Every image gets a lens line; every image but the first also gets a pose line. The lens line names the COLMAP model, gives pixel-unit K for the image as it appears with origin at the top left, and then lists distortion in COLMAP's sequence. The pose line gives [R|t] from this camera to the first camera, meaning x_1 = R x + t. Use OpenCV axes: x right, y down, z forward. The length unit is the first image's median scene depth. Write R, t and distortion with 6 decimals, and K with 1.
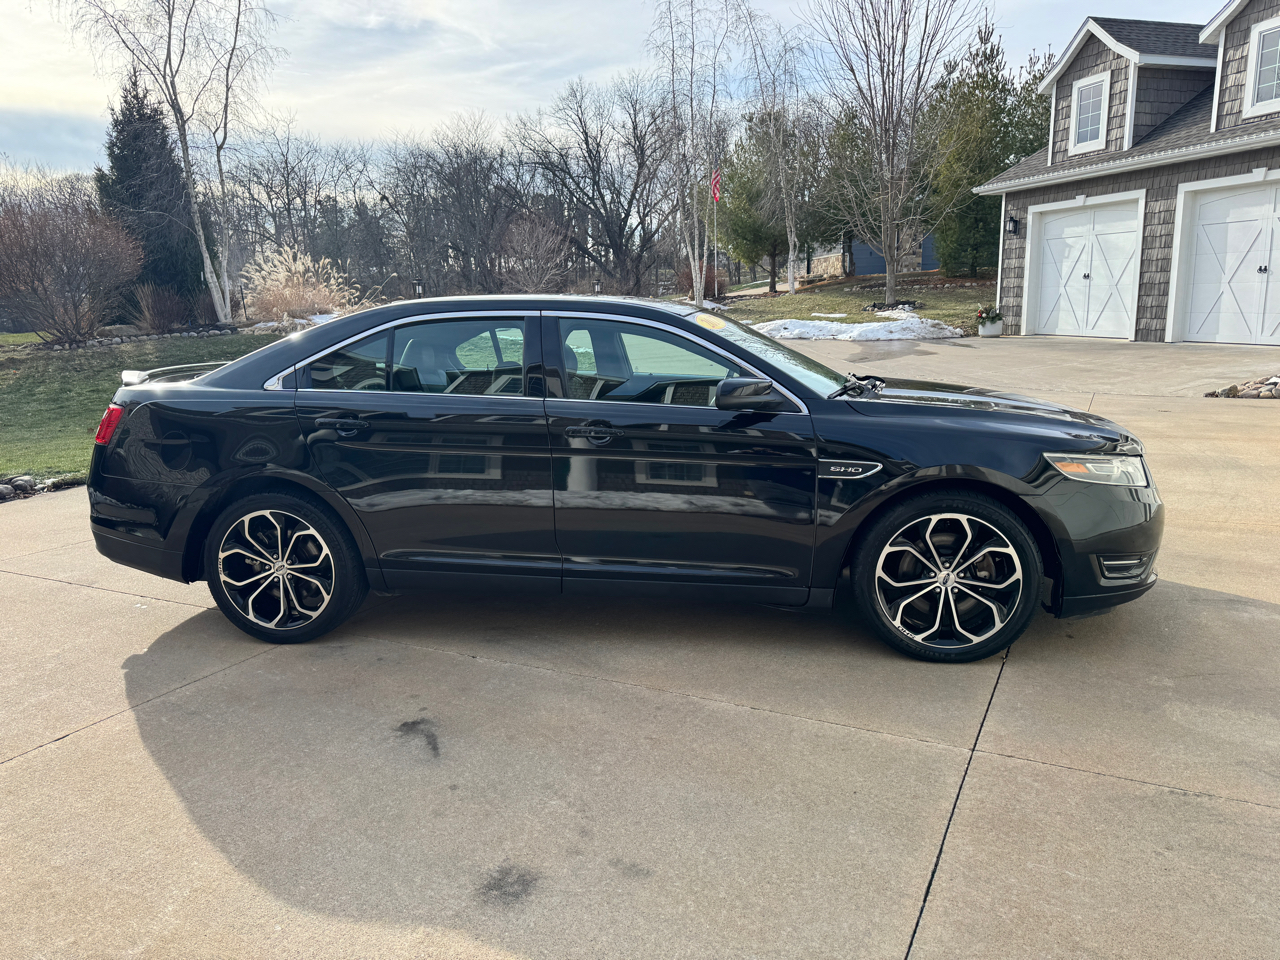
lens RADIAL K [[914.6, 0, 640.8], [0, 914.6, 466.6], [0, 0, 1]] dist [0.009863, -0.008013]
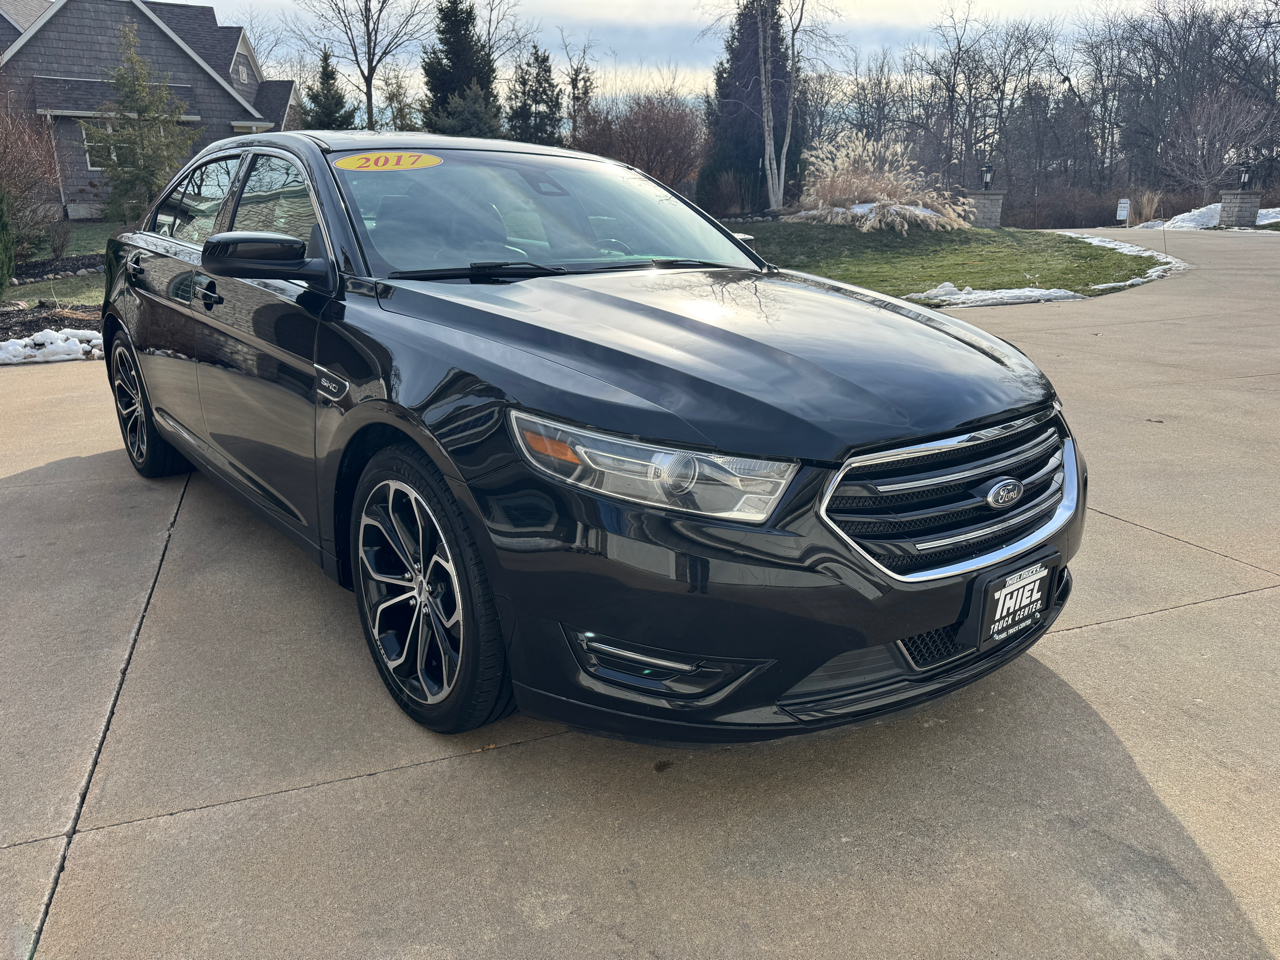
lens RADIAL K [[914.6, 0, 640.8], [0, 914.6, 466.6], [0, 0, 1]] dist [0.009863, -0.008013]
pose [[0.751637, 0.205221, -0.626838, 0.171347], [-0.137959, 0.978259, 0.154846, -0.015009], [0.644987, -0.029910, 0.763608, 0.133833]]
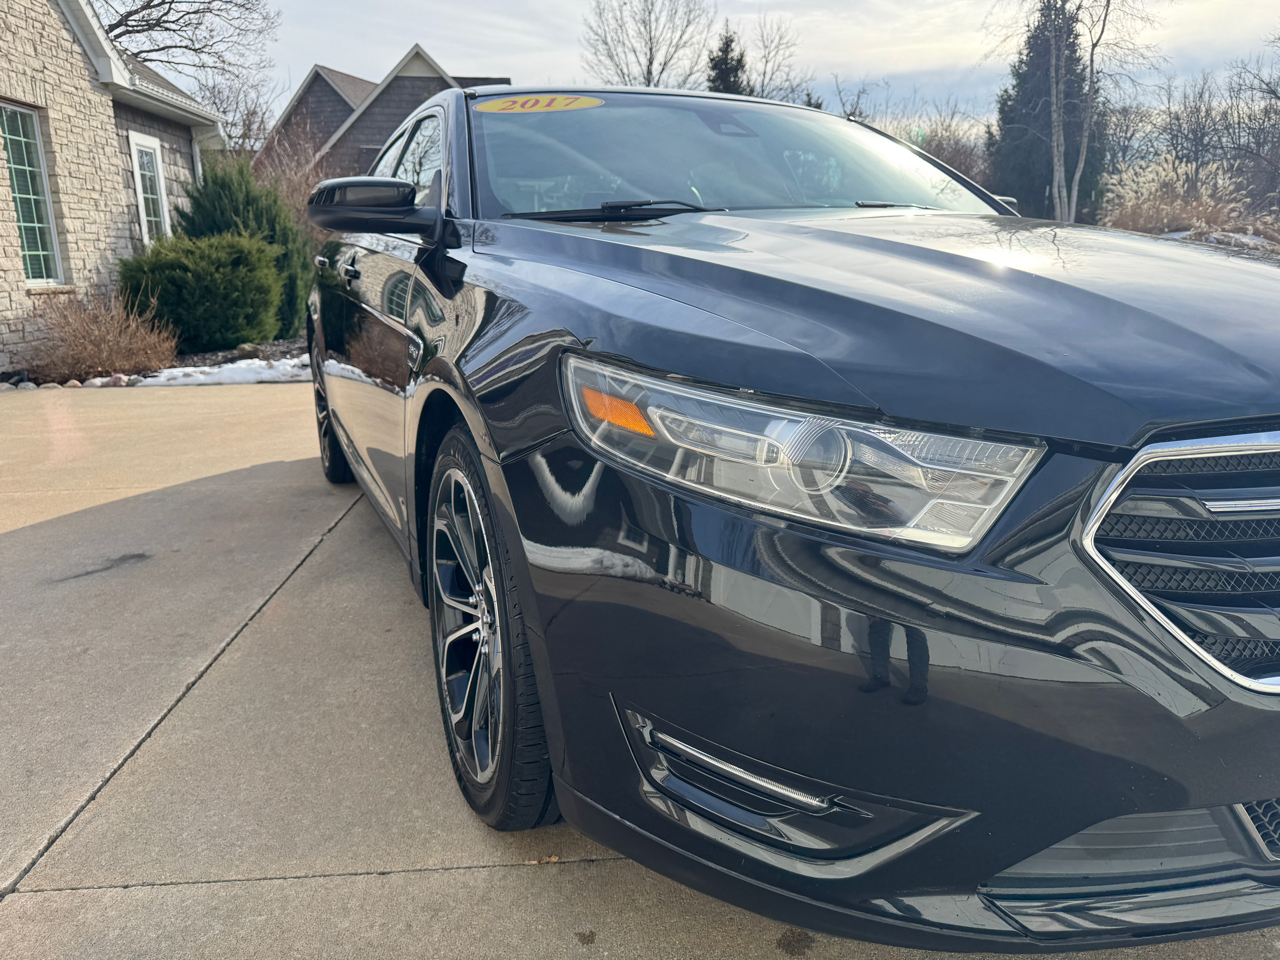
lens RADIAL K [[914.8, 0, 627.5], [0, 914.8, 466.1], [0, 0, 1]] dist [0.002469, -0.007291]
pose [[0.526745, 0.201118, -0.825888, 0.153203], [-0.146459, 0.978549, 0.144883, -0.005325], [0.837311, 0.044642, 0.544901, 0.172004]]
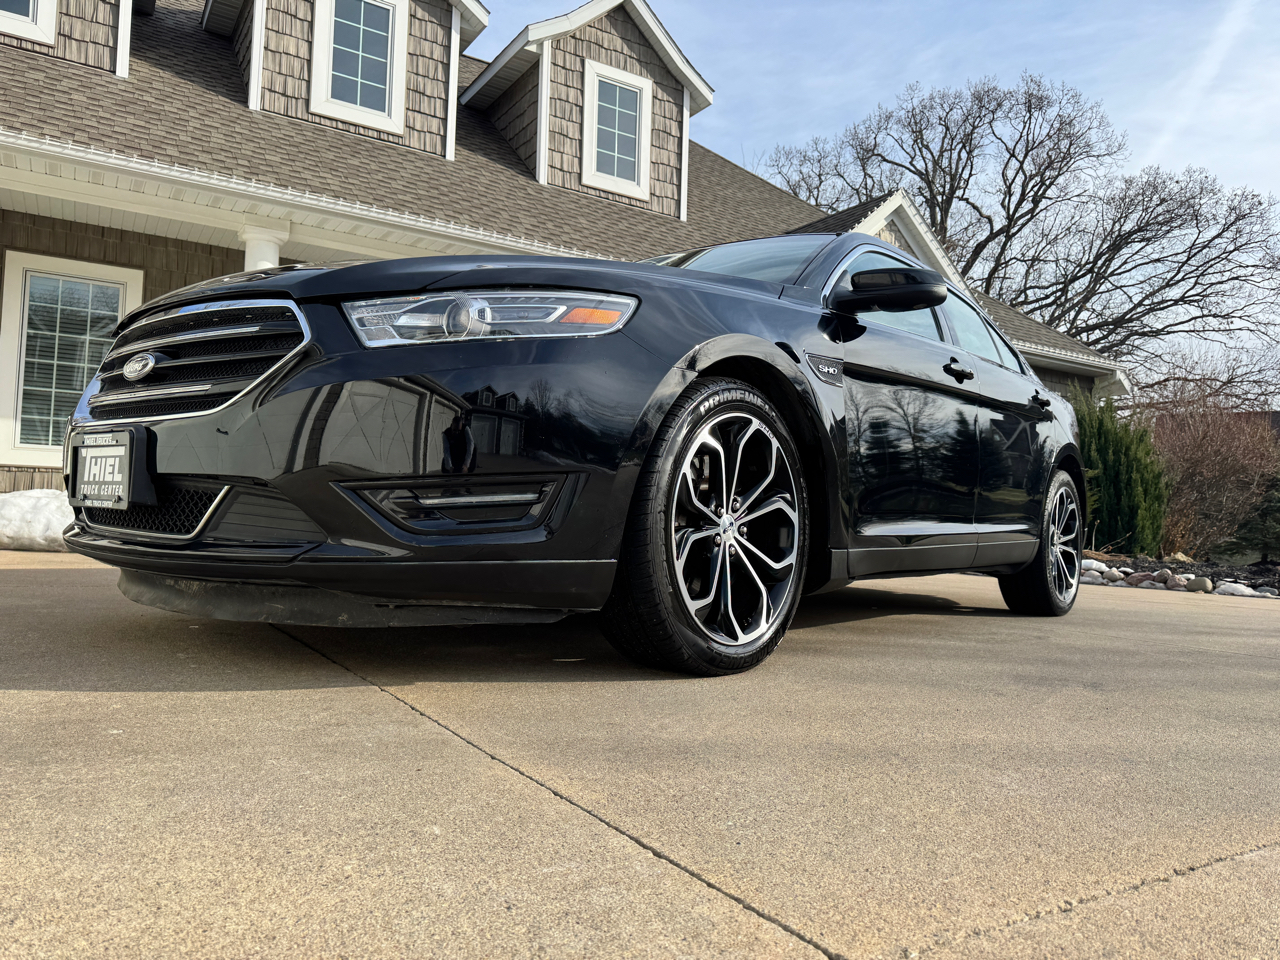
lens RADIAL K [[914.6, 0, 640.8], [0, 914.6, 466.6], [0, 0, 1]] dist [0.009863, -0.008013]
pose [[-0.500951, -0.048590, -0.864111, 0.215946], [-0.180189, 0.982400, 0.049219, -0.004945], [0.846511, 0.180359, -0.500889, 0.379789]]
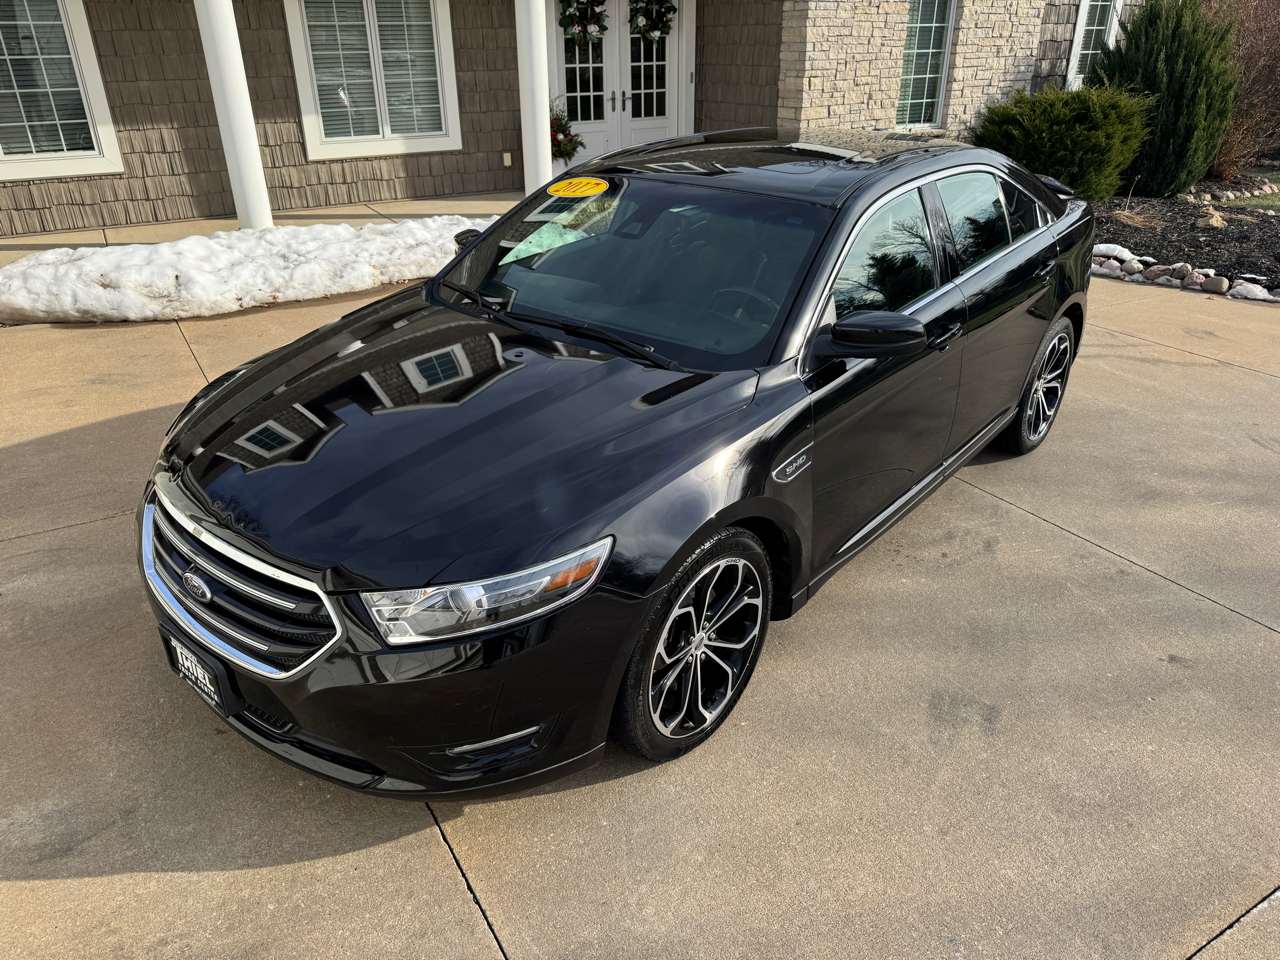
lens RADIAL K [[916.6, 0, 626.5], [0, 916.6, 478.4], [0, 0, 1]] dist [0.011940, -0.003593]
pose [[-0.529493, 0.393915, -0.751310, 0.211101], [-0.134113, 0.835643, 0.532649, -0.102827], [0.837646, 0.382794, -0.389638, 0.366497]]
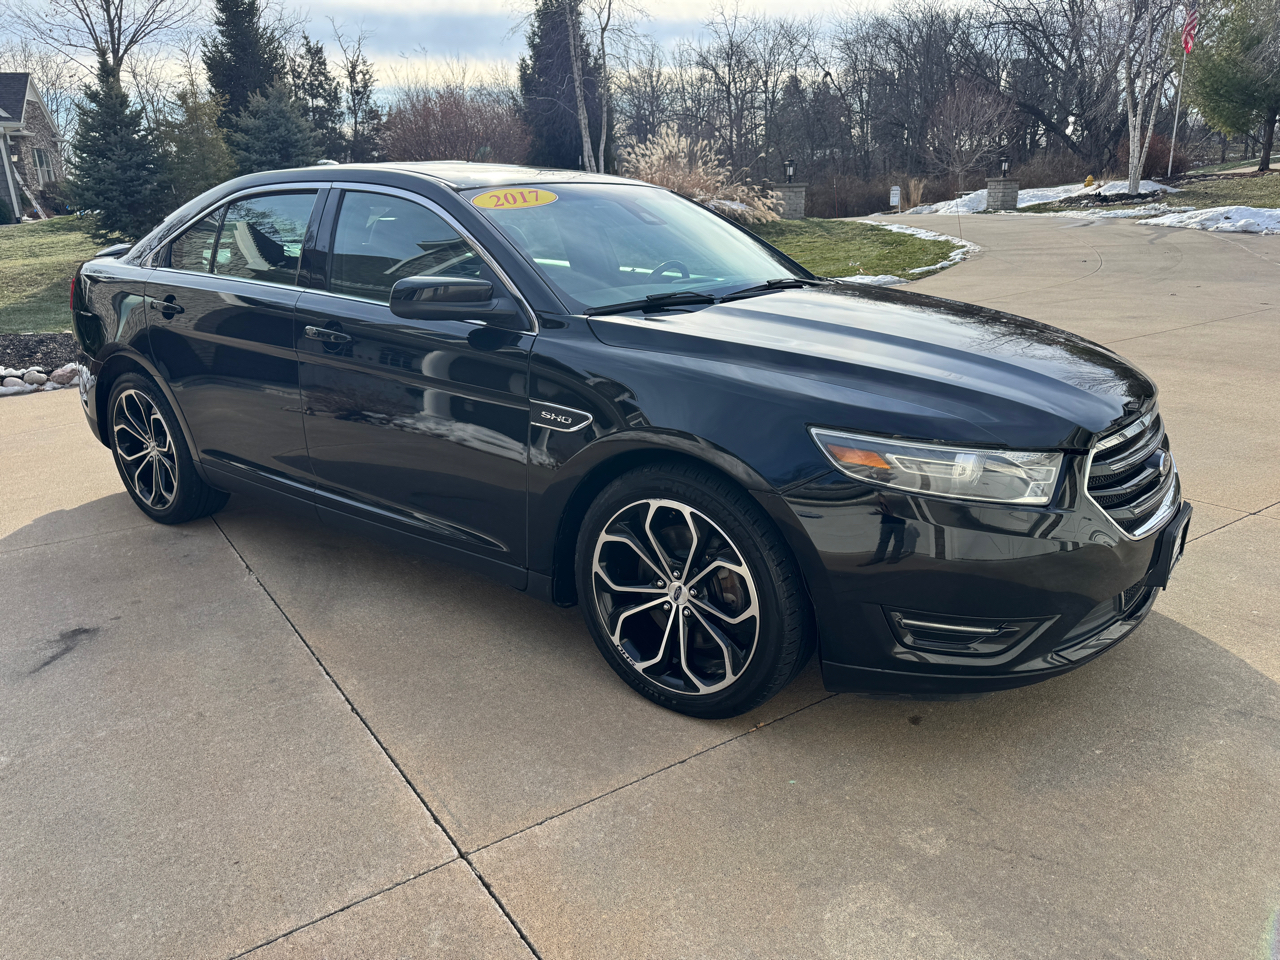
lens RADIAL K [[907.2, 0, 637.2], [0, 907.2, 478.2], [0, 0, 1]] dist [0.036530, -0.036816]
pose [[0.882010, 0.143103, -0.448976, 0.126239], [-0.082975, 0.985051, 0.150962, -0.012717], [0.463868, -0.095896, 0.880699, 0.085254]]
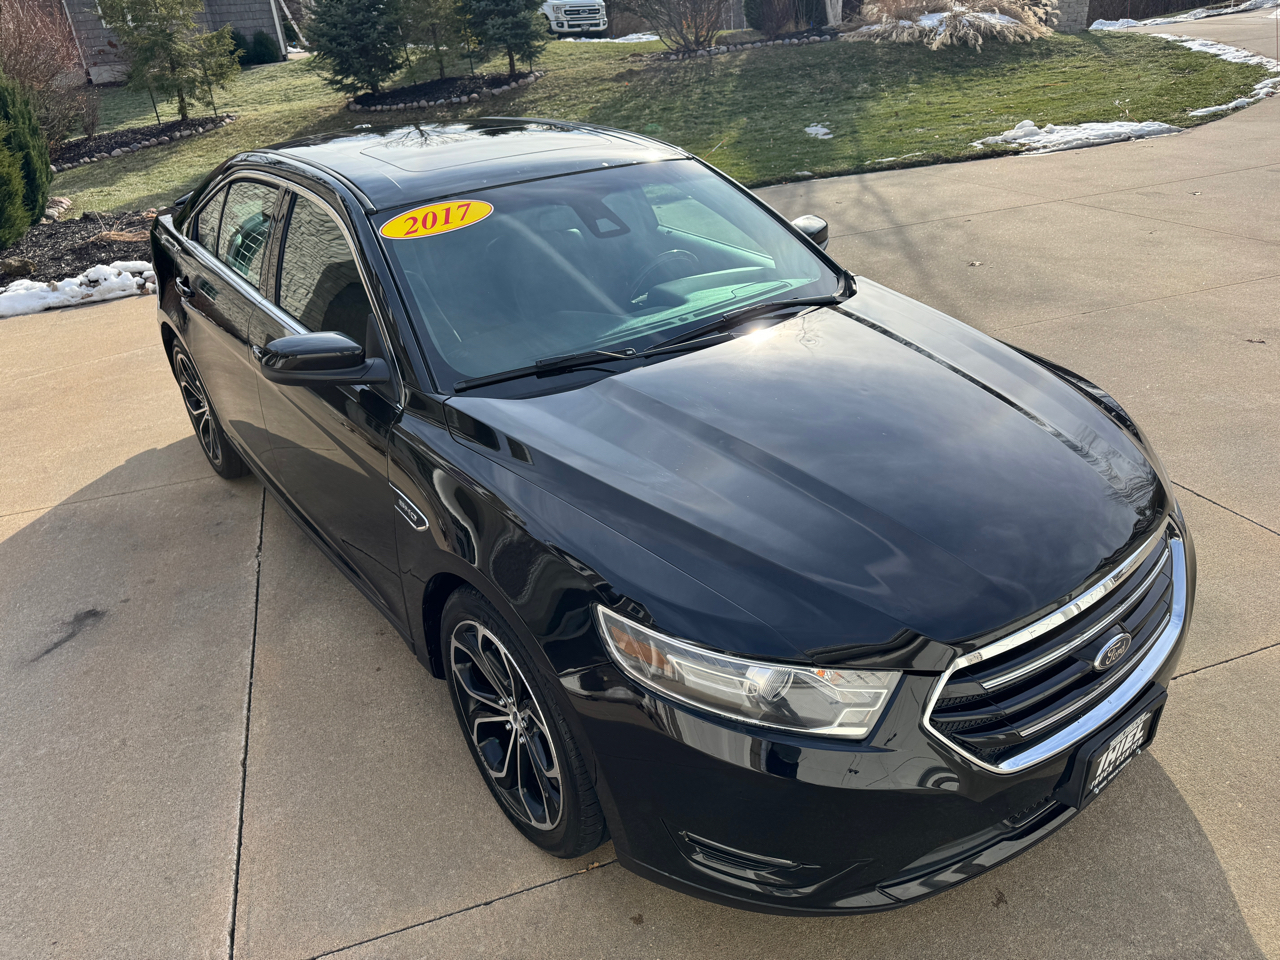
lens RADIAL K [[917.8, 0, 641.3], [0, 917.8, 476.3], [0, 0, 1]] dist [0.002256, -0.002046]
pose [[0.725054, 0.294980, -0.622322, 0.155909], [-0.075755, 0.932305, 0.353651, -0.054769], [0.684513, -0.209272, 0.698317, 0.138915]]
